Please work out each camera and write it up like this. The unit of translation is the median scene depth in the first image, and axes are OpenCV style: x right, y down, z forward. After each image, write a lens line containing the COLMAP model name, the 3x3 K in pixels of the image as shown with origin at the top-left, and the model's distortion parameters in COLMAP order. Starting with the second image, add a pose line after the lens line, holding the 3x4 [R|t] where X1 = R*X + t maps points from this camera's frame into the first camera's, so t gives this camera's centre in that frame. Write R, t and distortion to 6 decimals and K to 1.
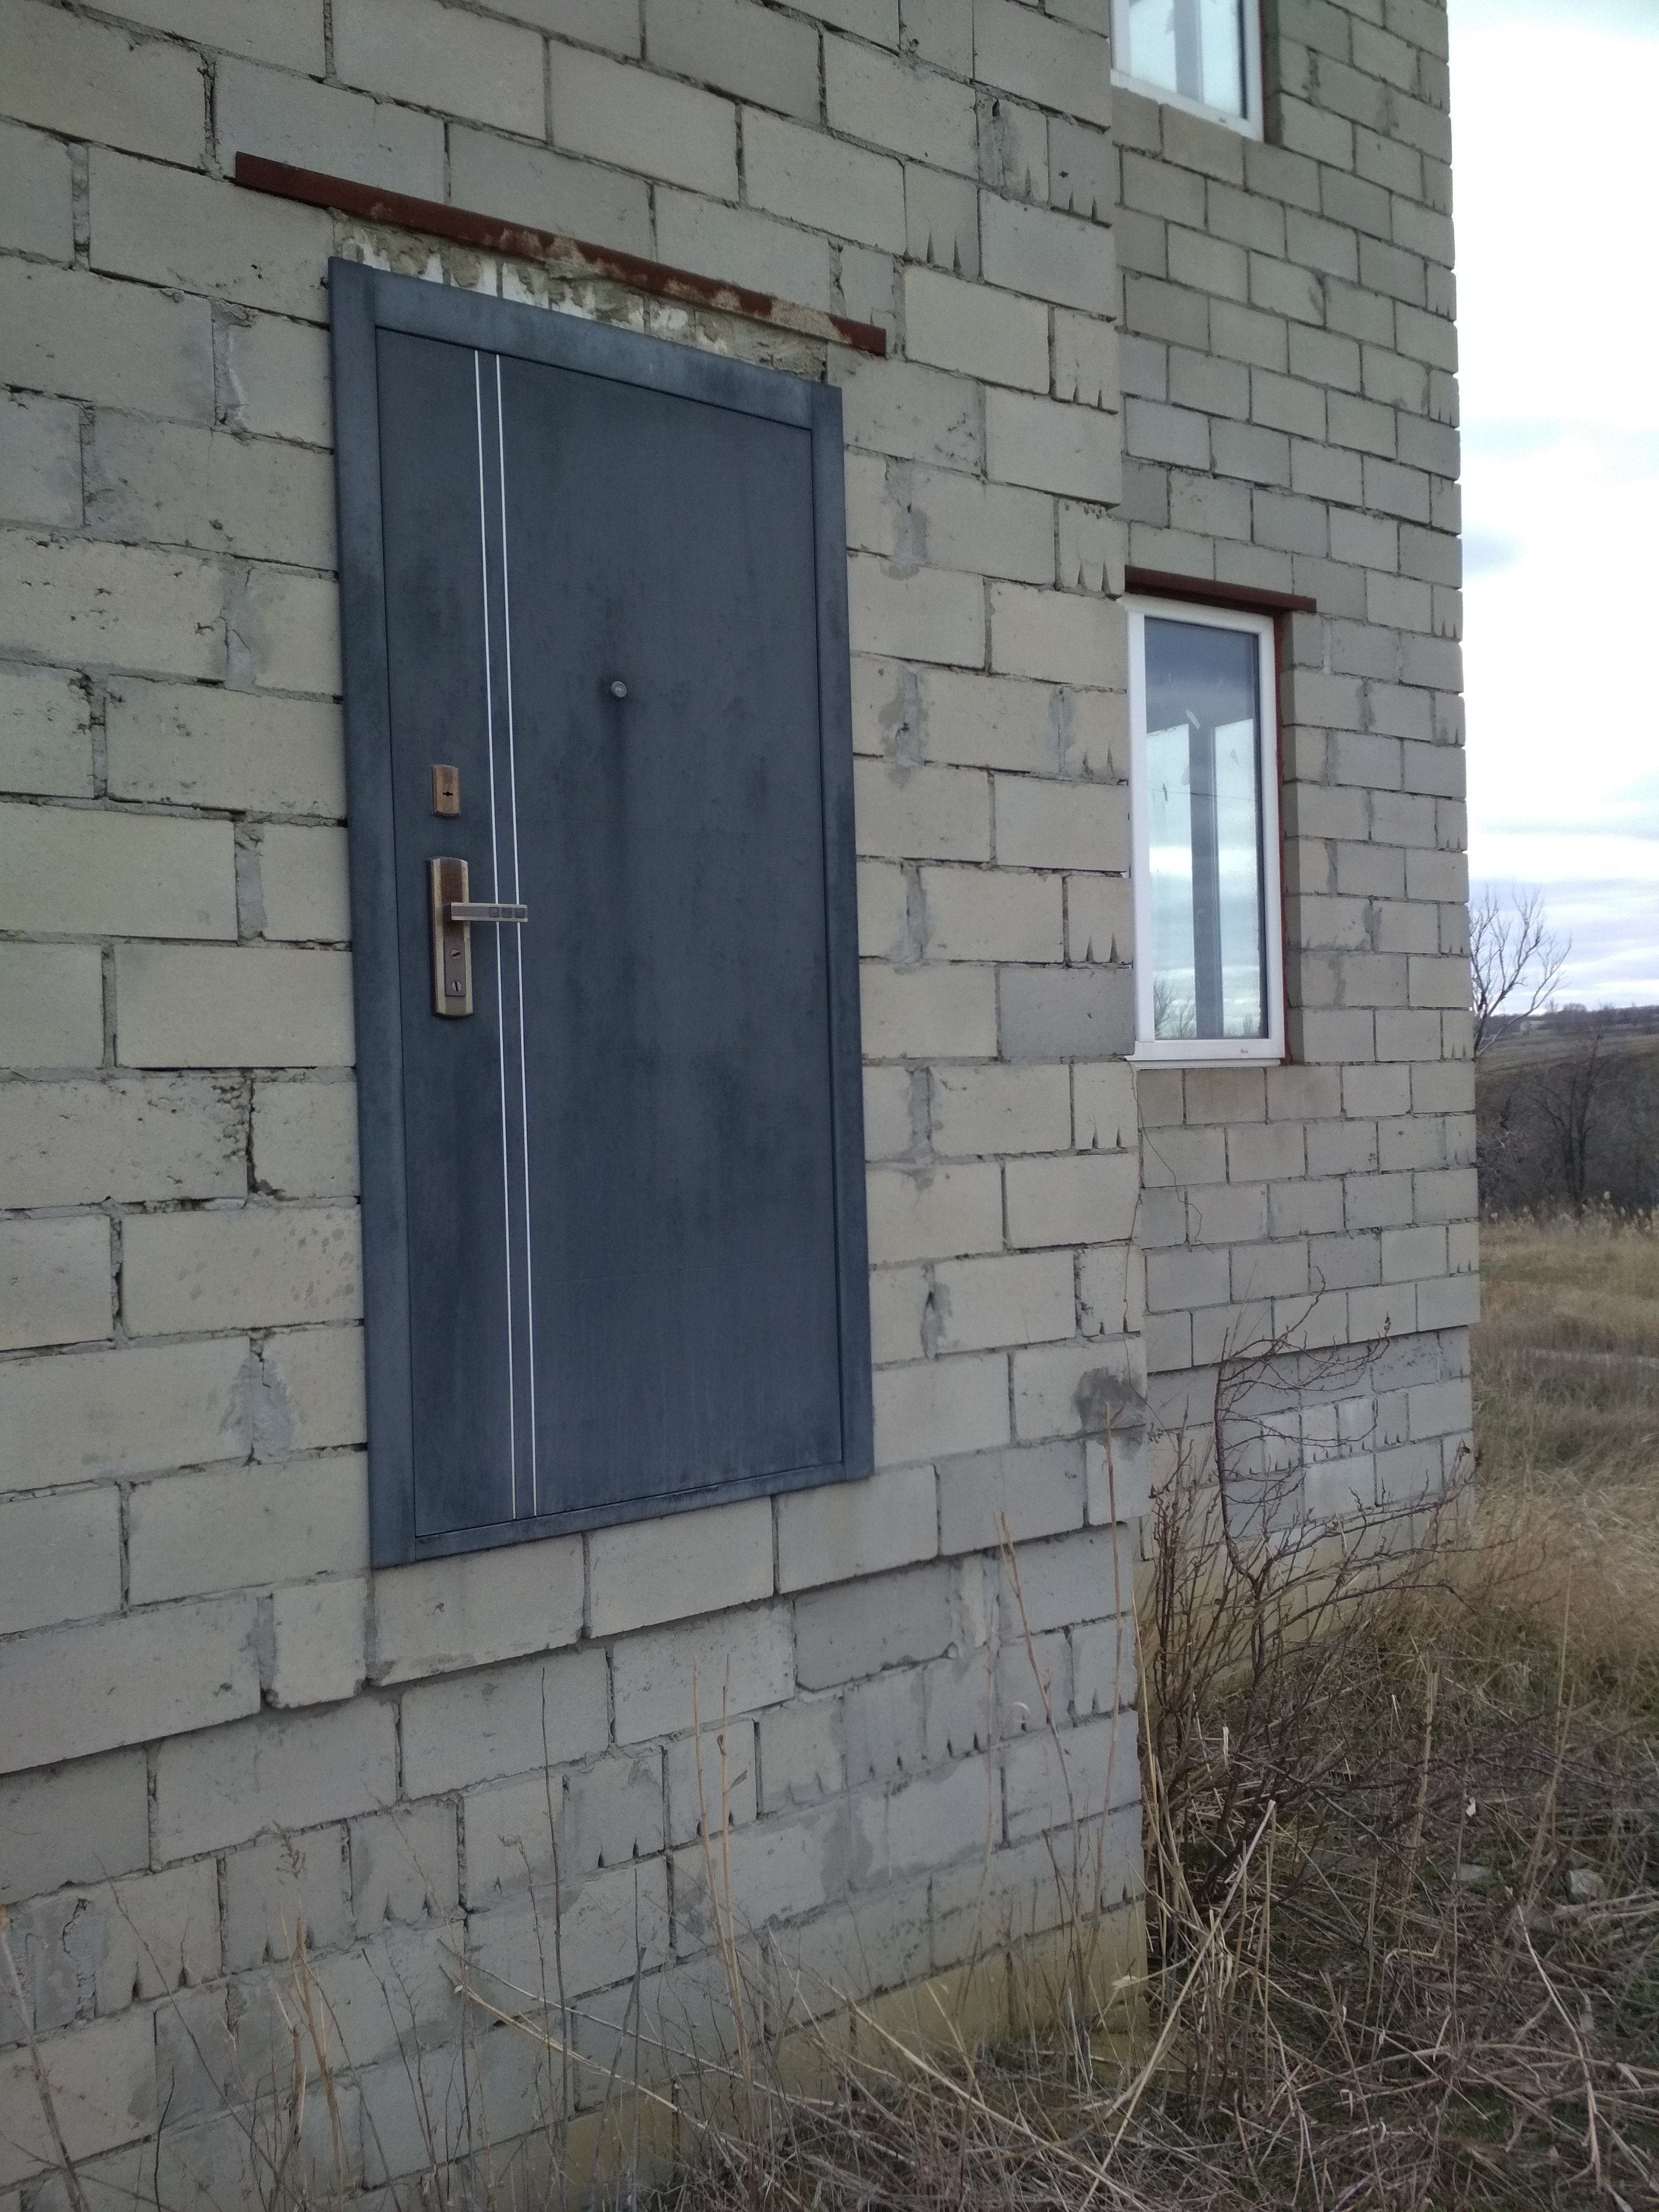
lens RADIAL K [[2024.6, 0, 818.6], [0, 2024.6, 1090.4], [0, 0, 1]] dist [0.179998, -0.334286]
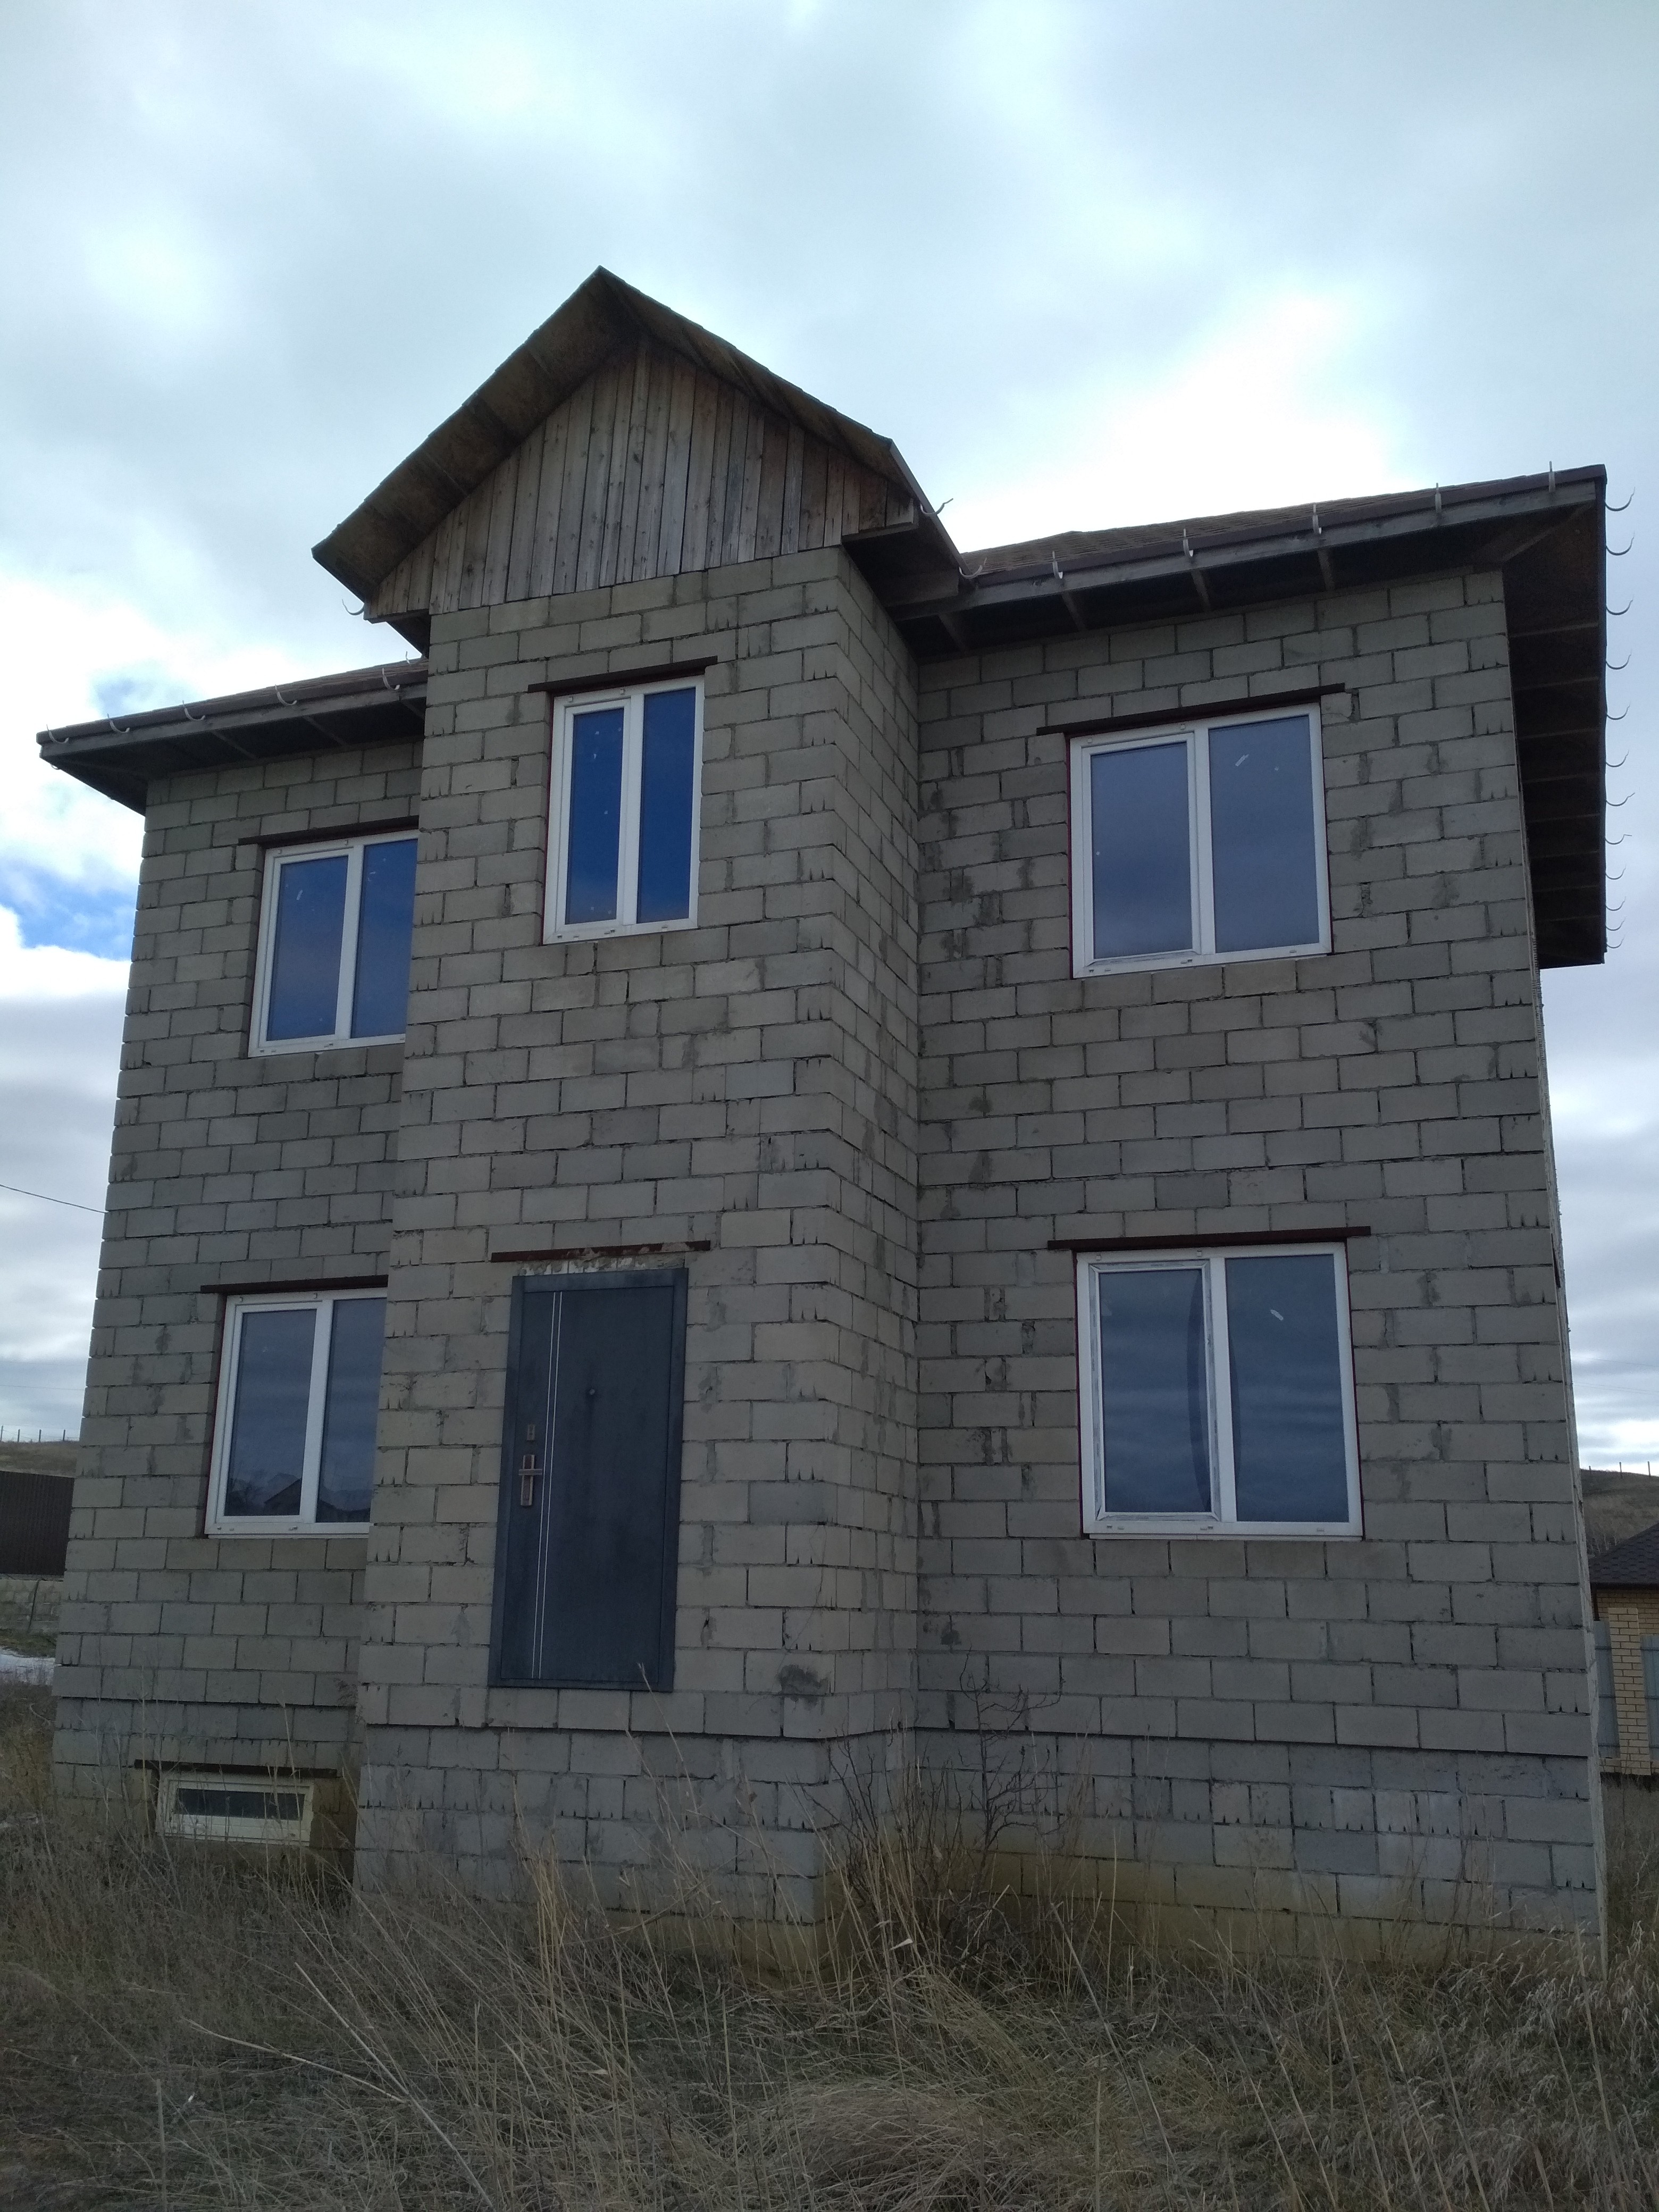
lens RADIAL K [[2024.6, 0, 818.6], [0, 2024.6, 1090.4], [0, 0, 1]] dist [0.179998, -0.334286]
pose [[0.490587, -0.176016, -0.853430, 2.400278], [-0.029529, 0.975466, -0.218159, 0.010484], [0.870892, 0.132227, 0.473353, -0.148222]]
